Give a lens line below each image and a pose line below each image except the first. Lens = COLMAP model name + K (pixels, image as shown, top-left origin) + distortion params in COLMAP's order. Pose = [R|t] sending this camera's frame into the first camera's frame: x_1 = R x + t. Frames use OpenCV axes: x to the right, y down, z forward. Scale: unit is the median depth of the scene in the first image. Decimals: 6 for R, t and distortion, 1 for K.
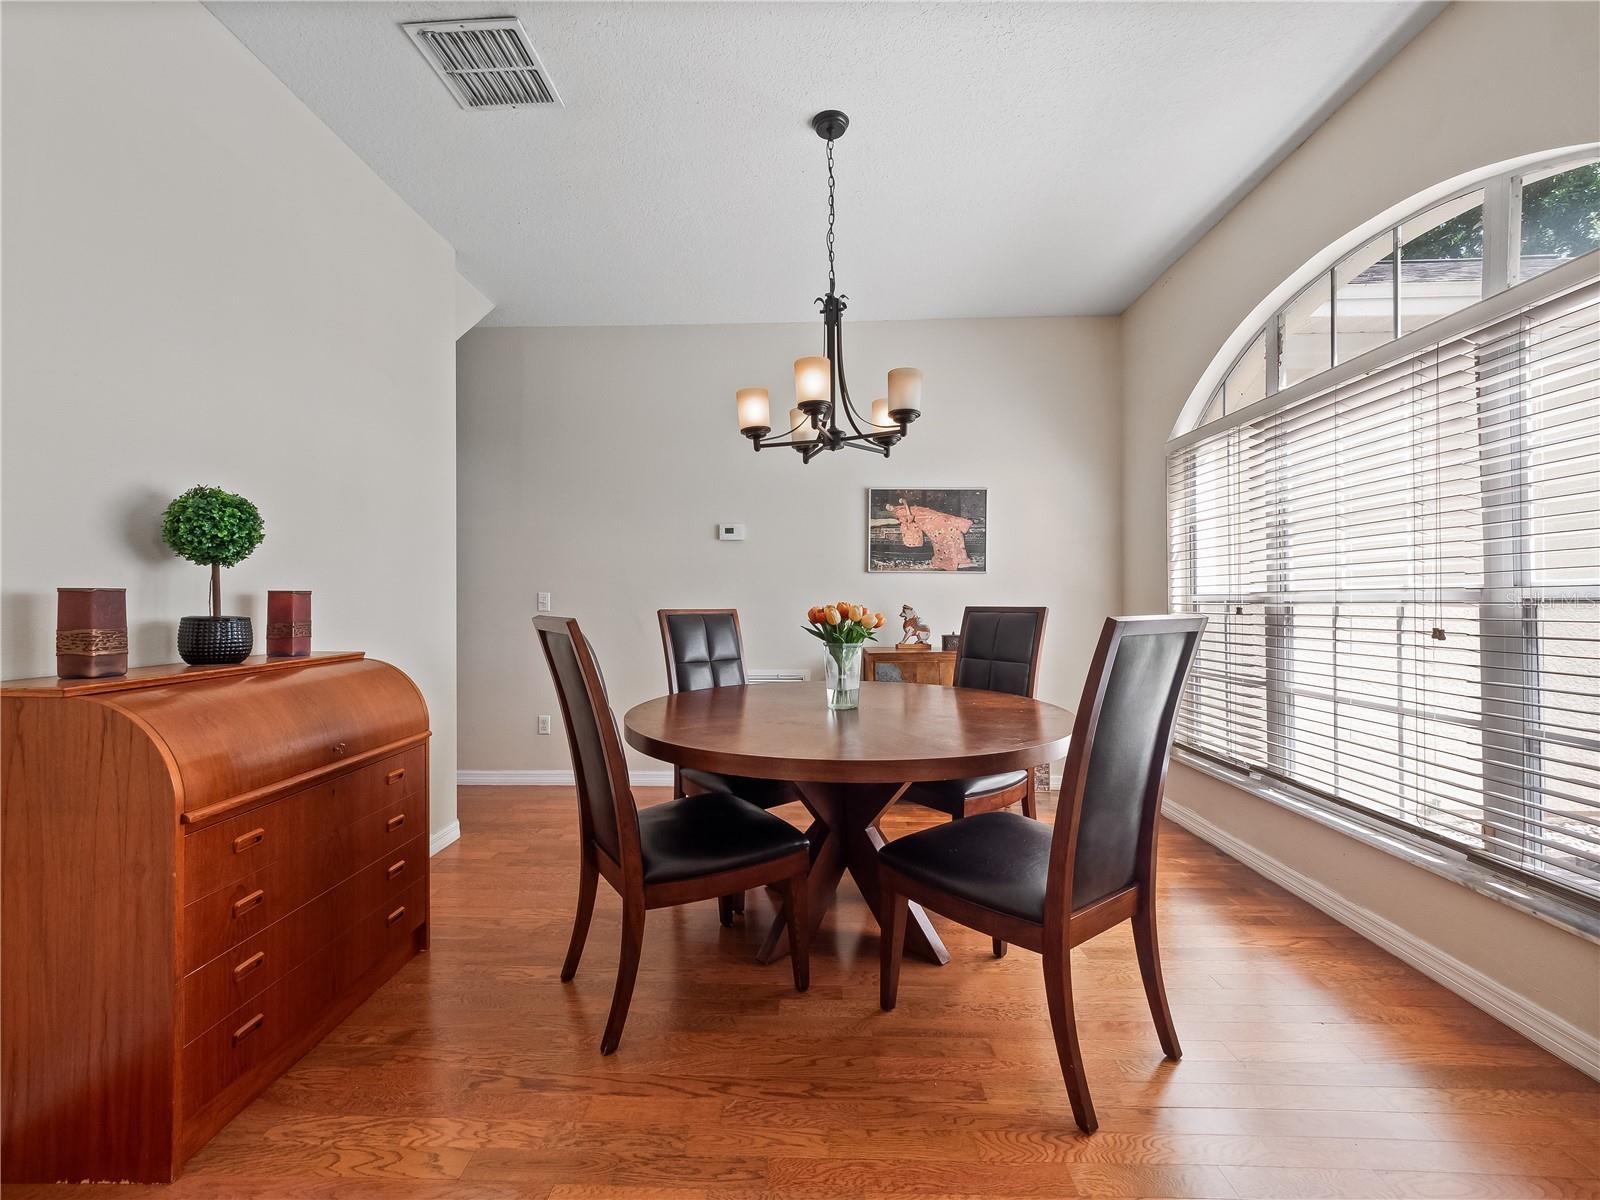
lens RADIAL K [[673.0, 0, 816.1], [0, 673.0, 604.5], [0, 0, 1]] dist [0.002742, -0.001554]
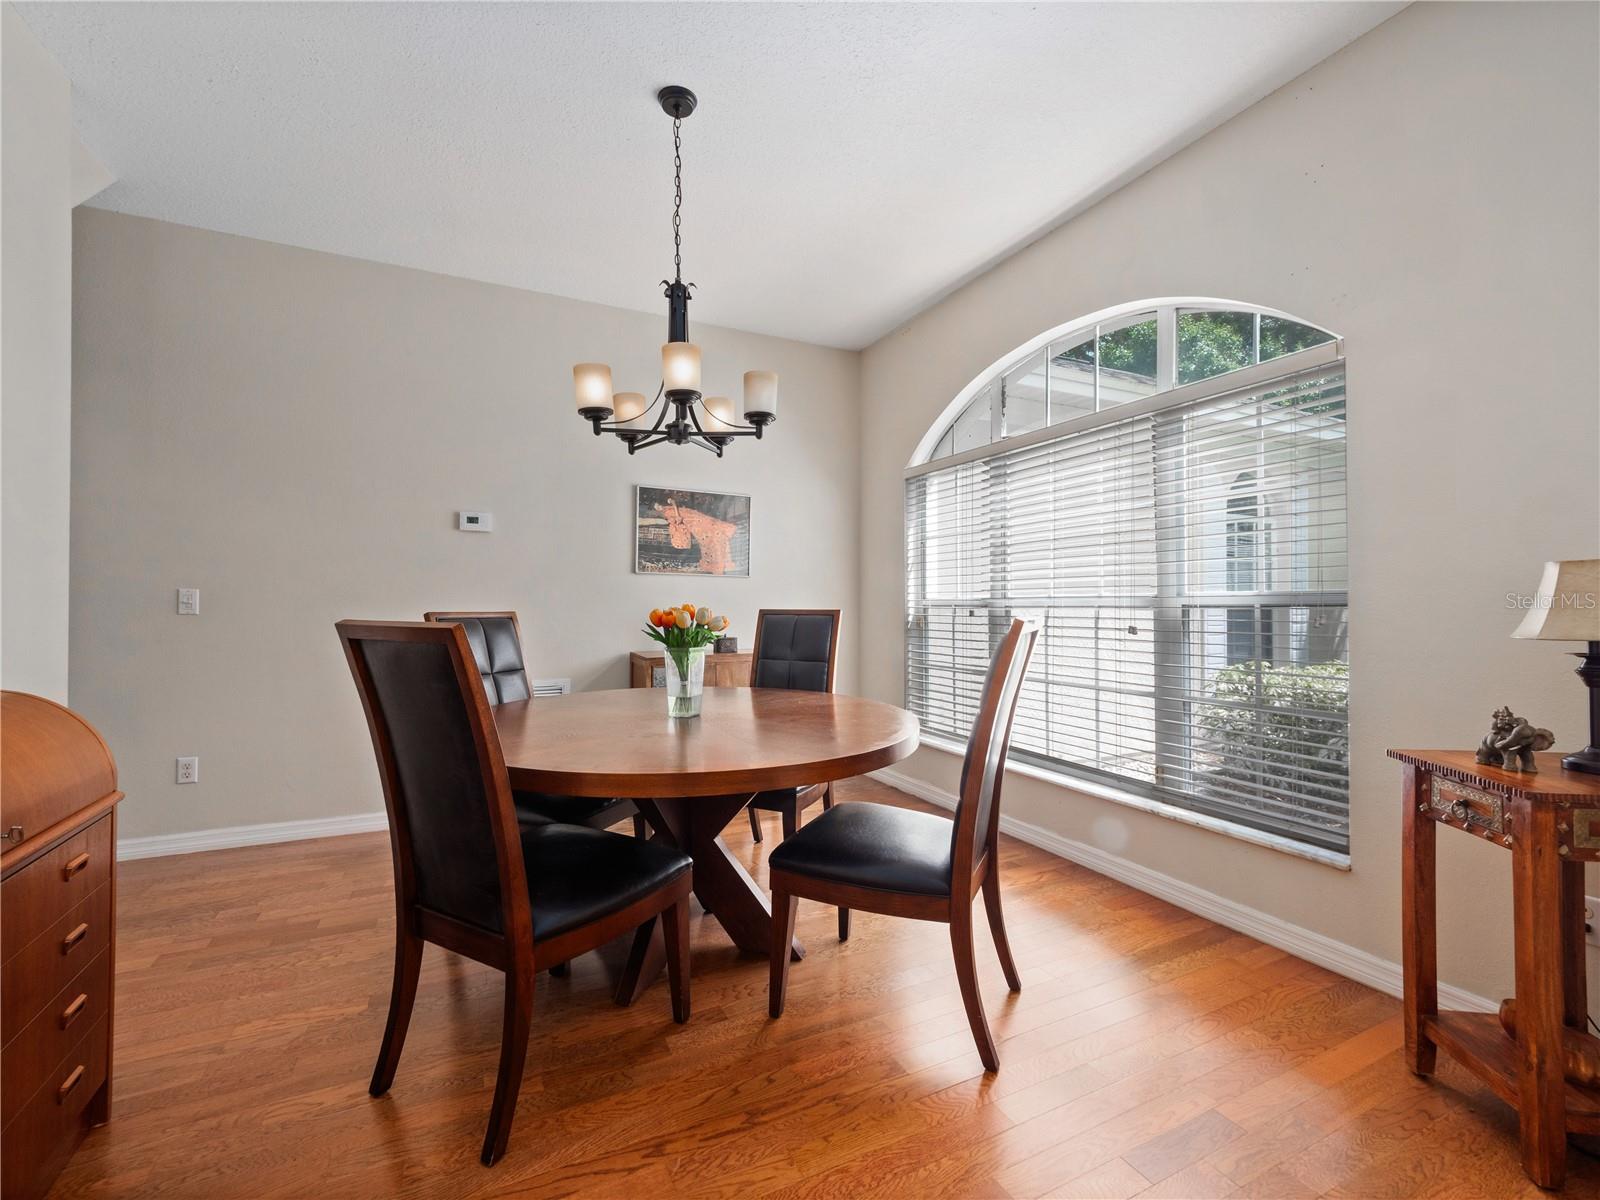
lens RADIAL K [[673.0, 0, 773.7], [0, 673.0, 603.2], [0, 0, 1]] dist [0.002742, -0.001554]
pose [[0.888769, 0.007412, 0.458296, -0.306474], [-0.004196, 0.999959, -0.008035, 0.002430], [-0.458337, 0.005218, 0.888763, 0.102425]]
